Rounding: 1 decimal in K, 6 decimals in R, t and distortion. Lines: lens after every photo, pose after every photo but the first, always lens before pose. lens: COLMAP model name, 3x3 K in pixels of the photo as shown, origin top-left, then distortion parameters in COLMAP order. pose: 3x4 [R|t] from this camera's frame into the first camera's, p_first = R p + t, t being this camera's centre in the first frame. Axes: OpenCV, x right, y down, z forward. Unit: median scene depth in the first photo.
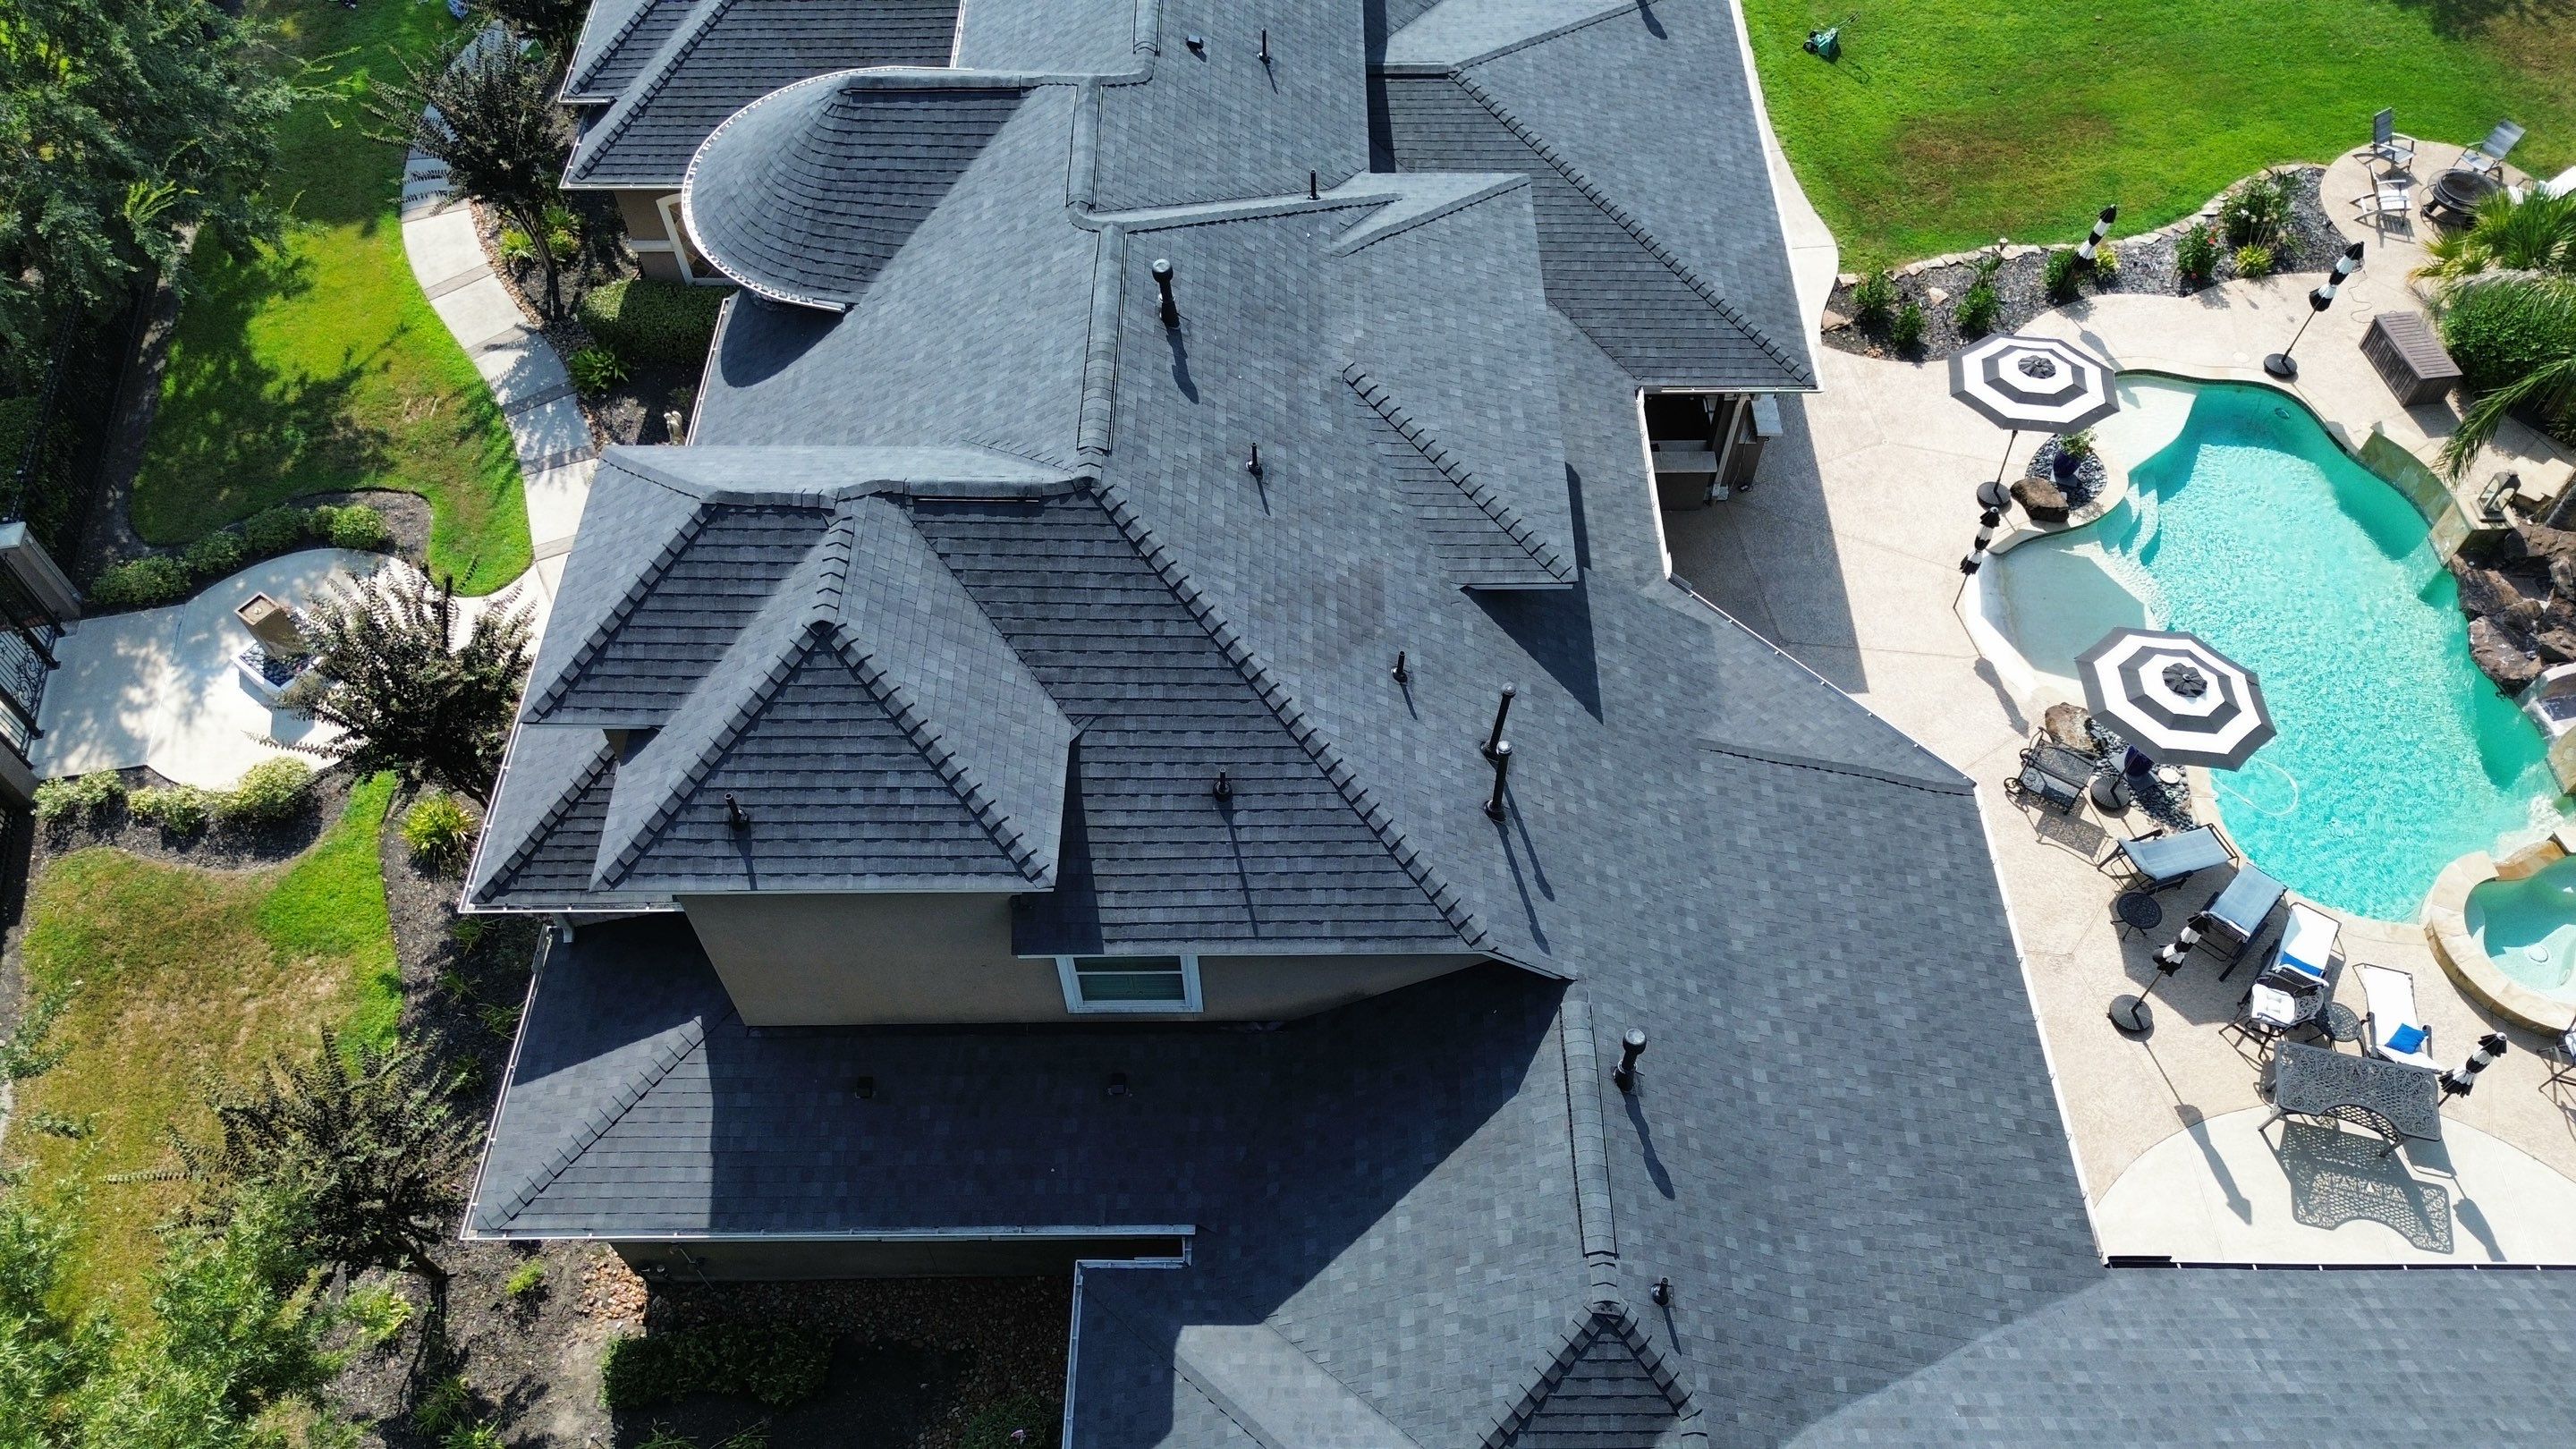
lens RADIAL K [[1829.1, 0, 1291.9], [0, 1829.1, 726.0], [0, 0, 1]] dist [0.076460, -0.079044]
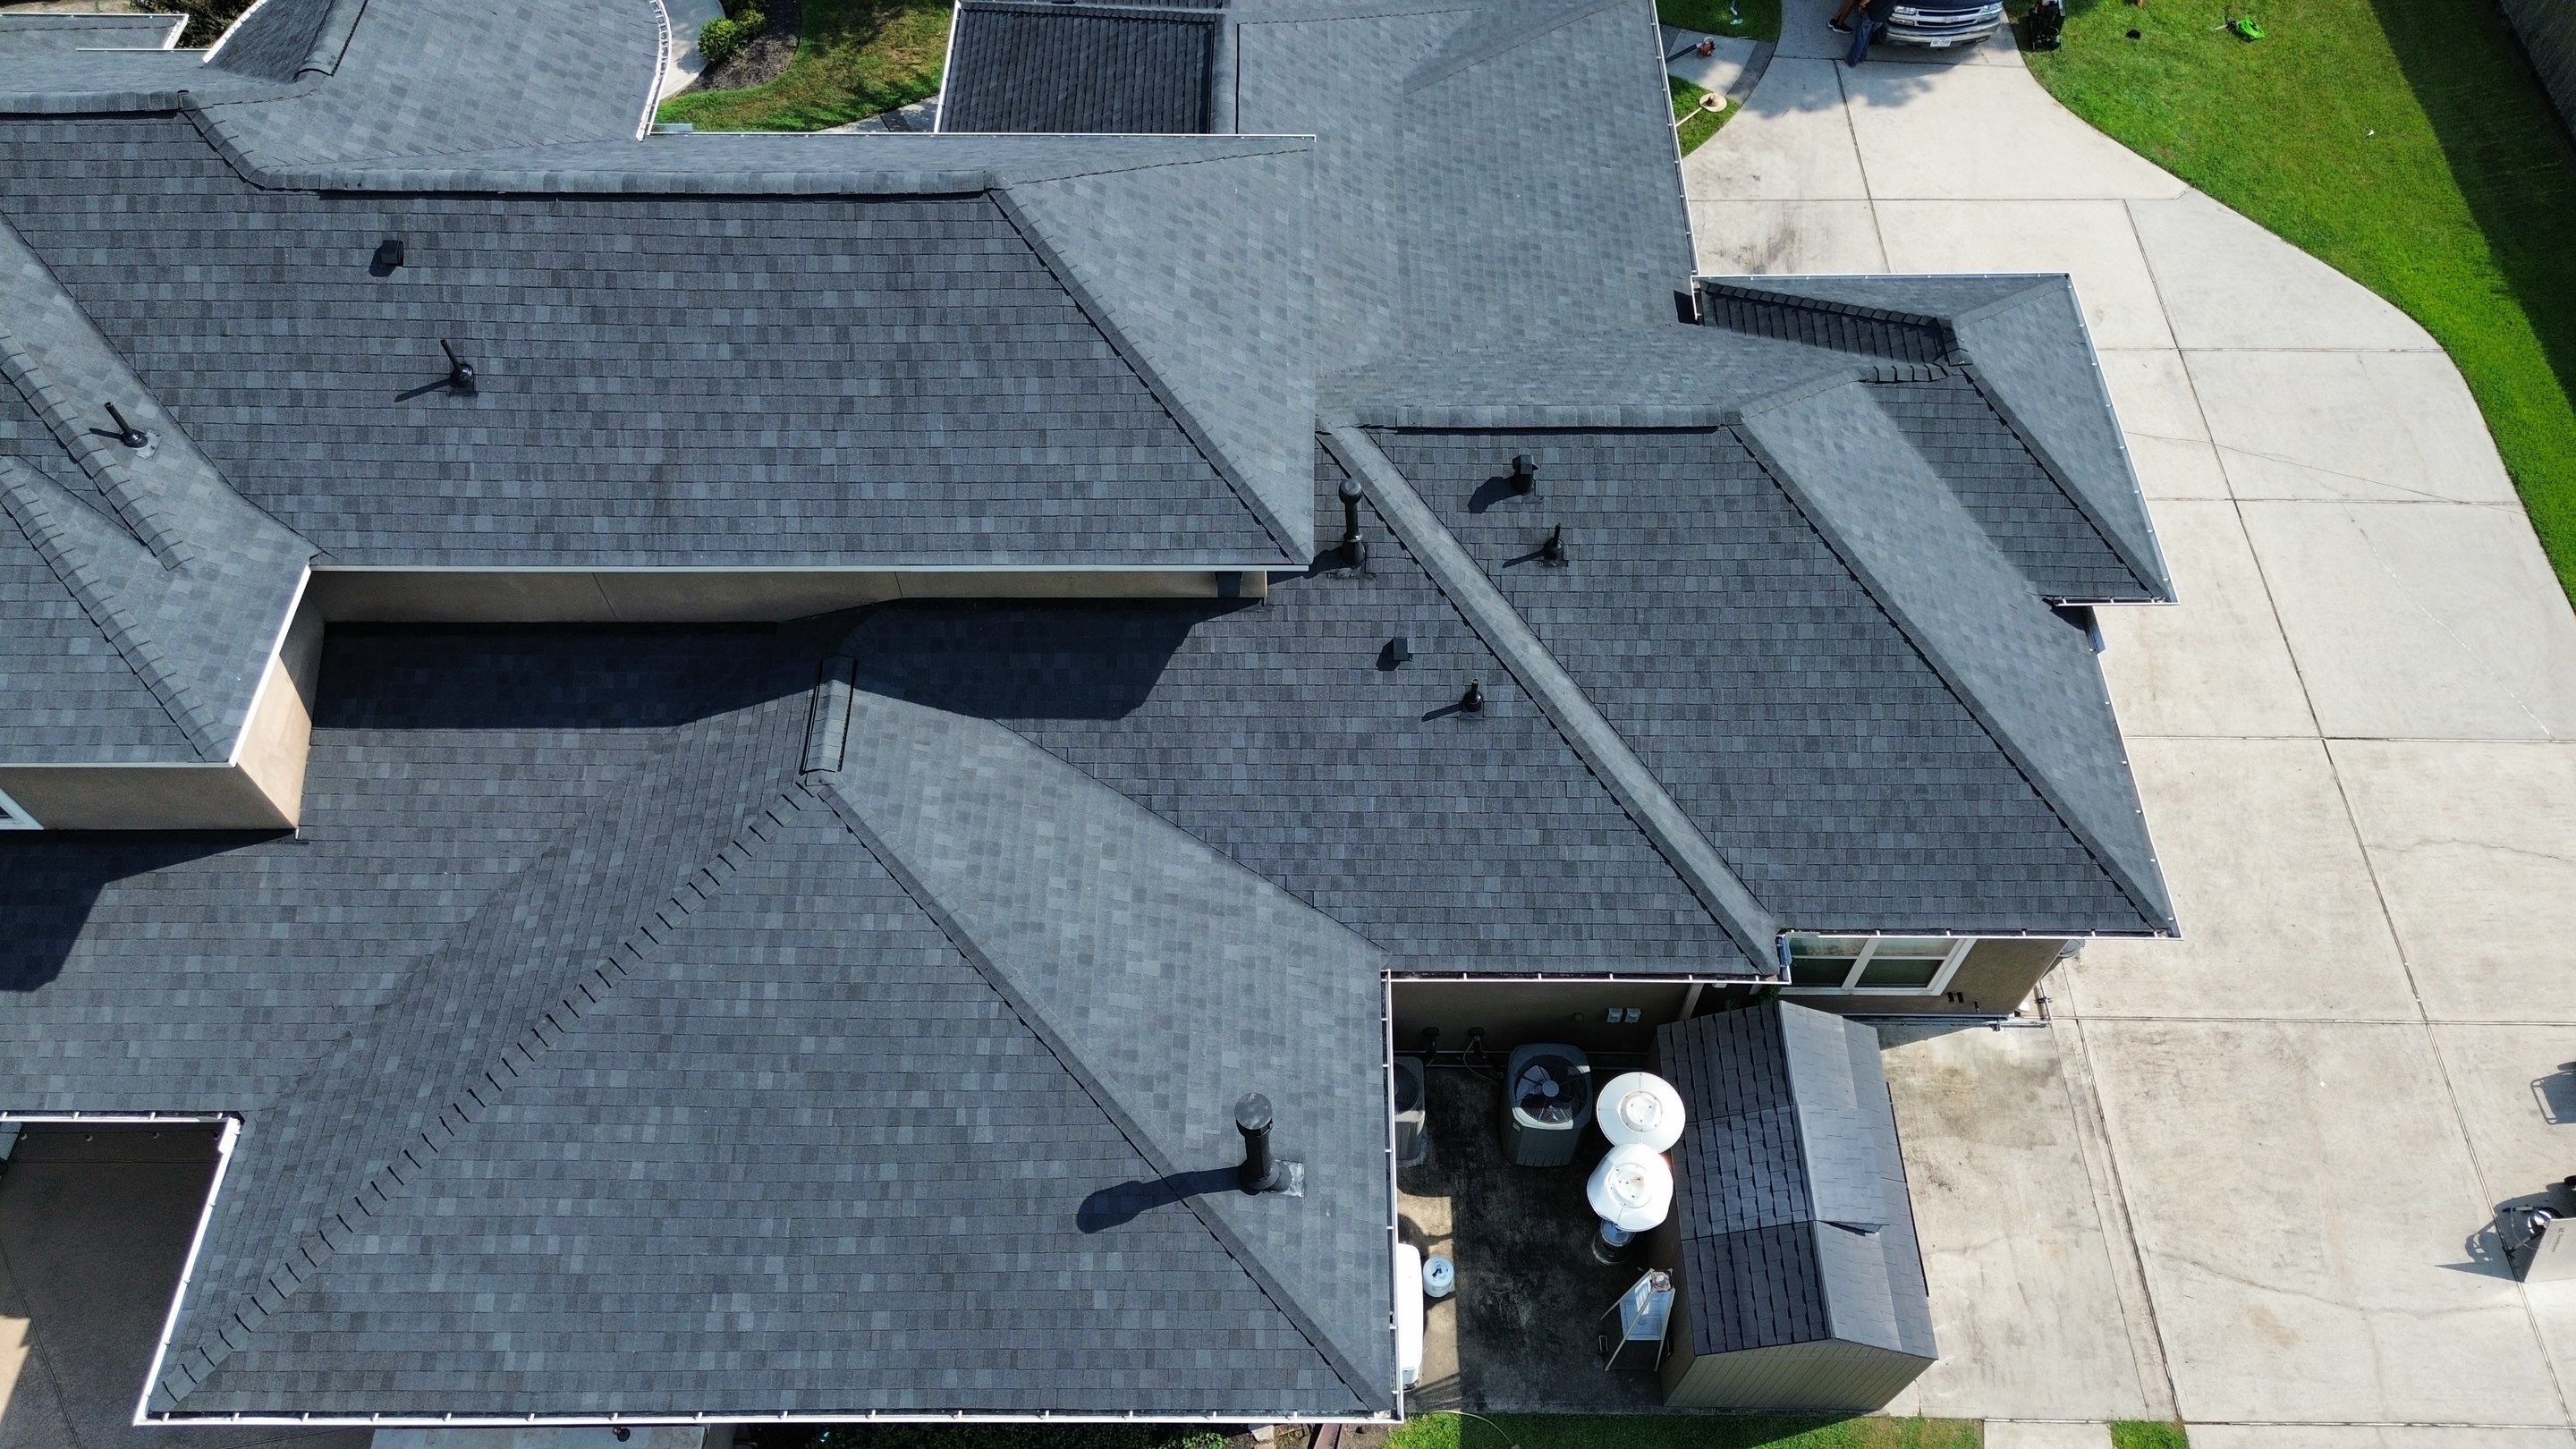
lens RADIAL K [[1829.1, 0, 1295.5], [0, 1829.1, 724.5], [0, 0, 1]] dist [0.076460, -0.079044]
pose [[-0.003877, 0.836528, -0.547911, 0.463589], [-0.808035, 0.320171, 0.494540, -0.911613], [0.589121, 0.444649, 0.674703, 0.796895]]
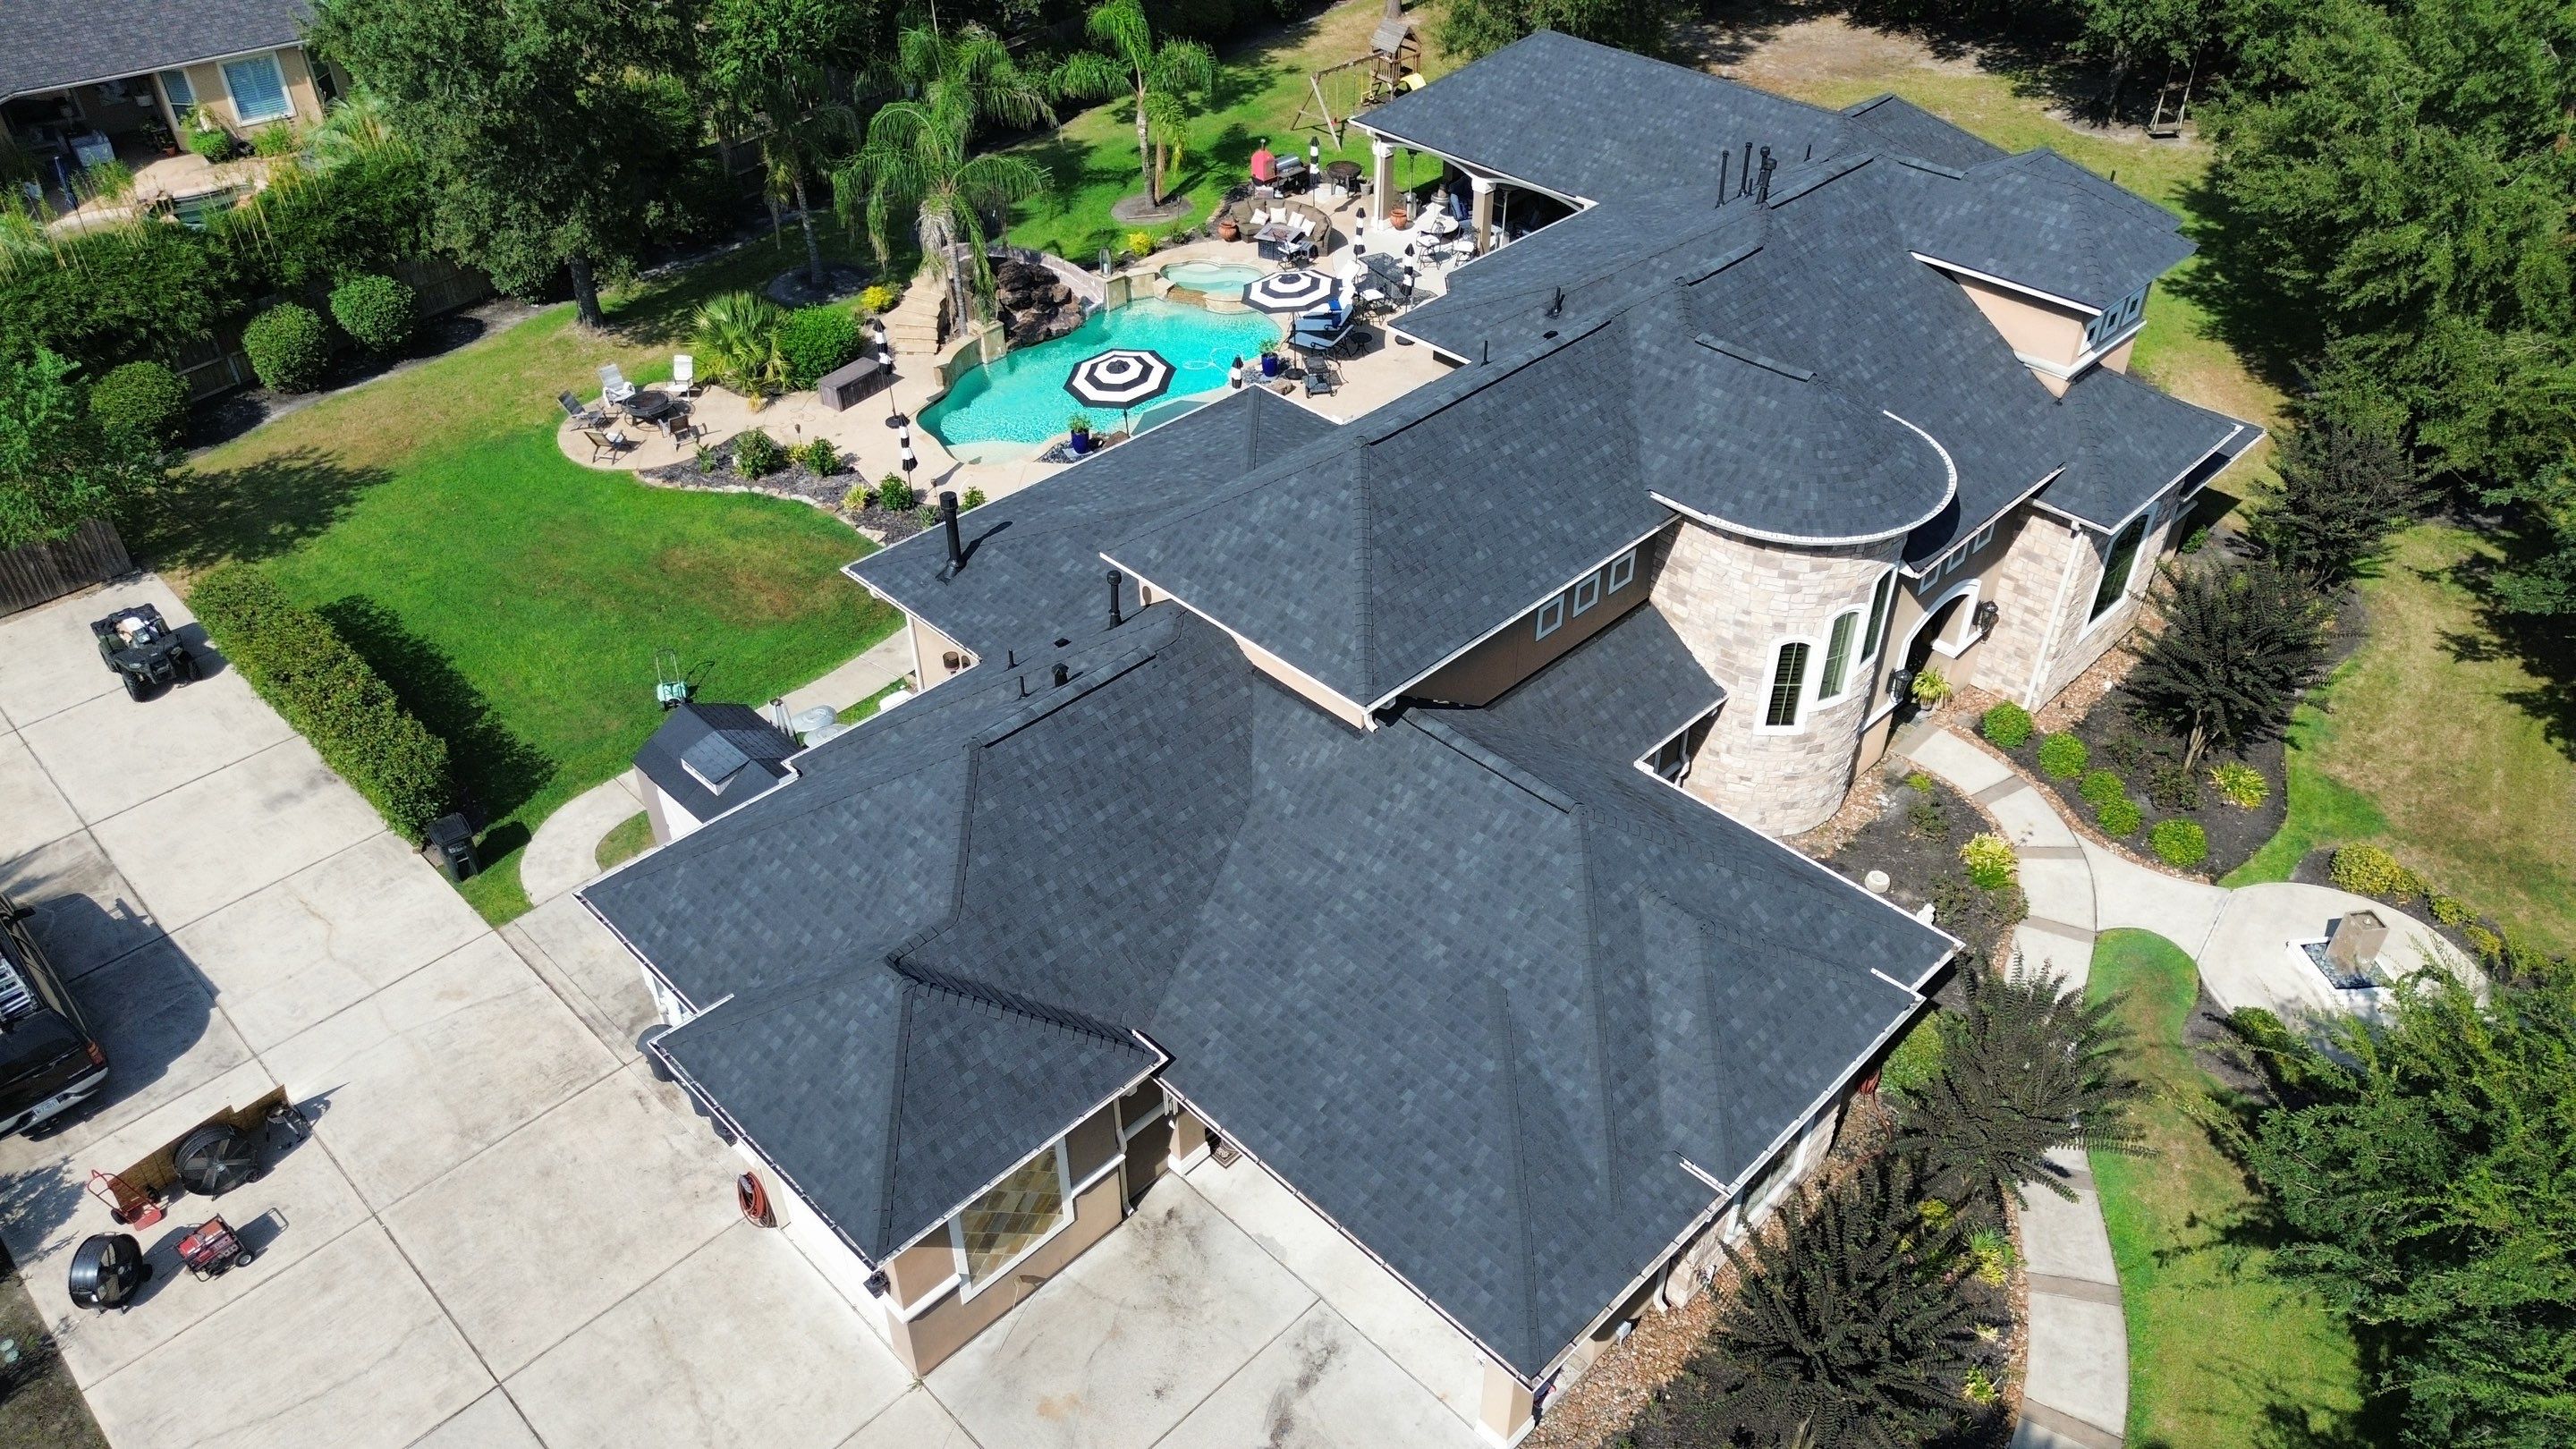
lens RADIAL K [[1829.1, 0, 1291.7], [0, 1829.1, 726.0], [0, 0, 1]] dist [0.076460, -0.079044]
pose [[-0.704611, -0.426894, 0.566819, -0.759579], [0.579757, 0.114249, 0.806740, -1.459849], [-0.409151, 0.897055, 0.166994, 1.087236]]
